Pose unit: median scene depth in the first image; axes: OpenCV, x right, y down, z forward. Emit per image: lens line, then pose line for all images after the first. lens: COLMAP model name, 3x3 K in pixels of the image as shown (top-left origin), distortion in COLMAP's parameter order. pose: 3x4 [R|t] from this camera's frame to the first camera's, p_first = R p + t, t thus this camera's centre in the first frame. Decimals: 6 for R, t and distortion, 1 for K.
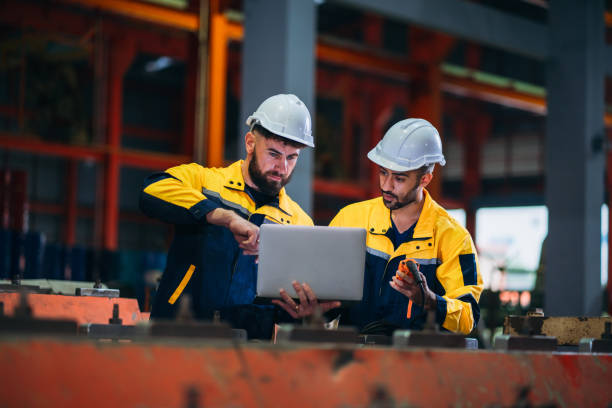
lens RADIAL K [[1423.4, 0, 306.0], [0, 1423.4, 204.0], [0, 0, 1]] dist [0.019611, -0.282028]
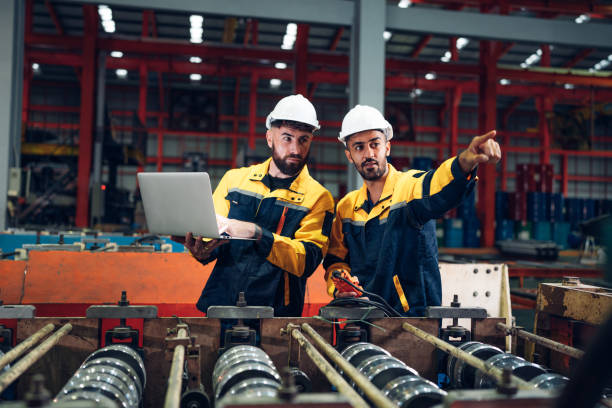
lens RADIAL K [[585.1, 0, 302.9], [0, 585.1, 204.5], [0, 0, 1]] dist [0.004366, 0.006918]
pose [[0.802436, -0.028435, -0.596060, 0.255829], [0.050141, 0.998545, 0.019867, 0.003788], [0.594628, -0.045829, 0.802694, 0.548759]]
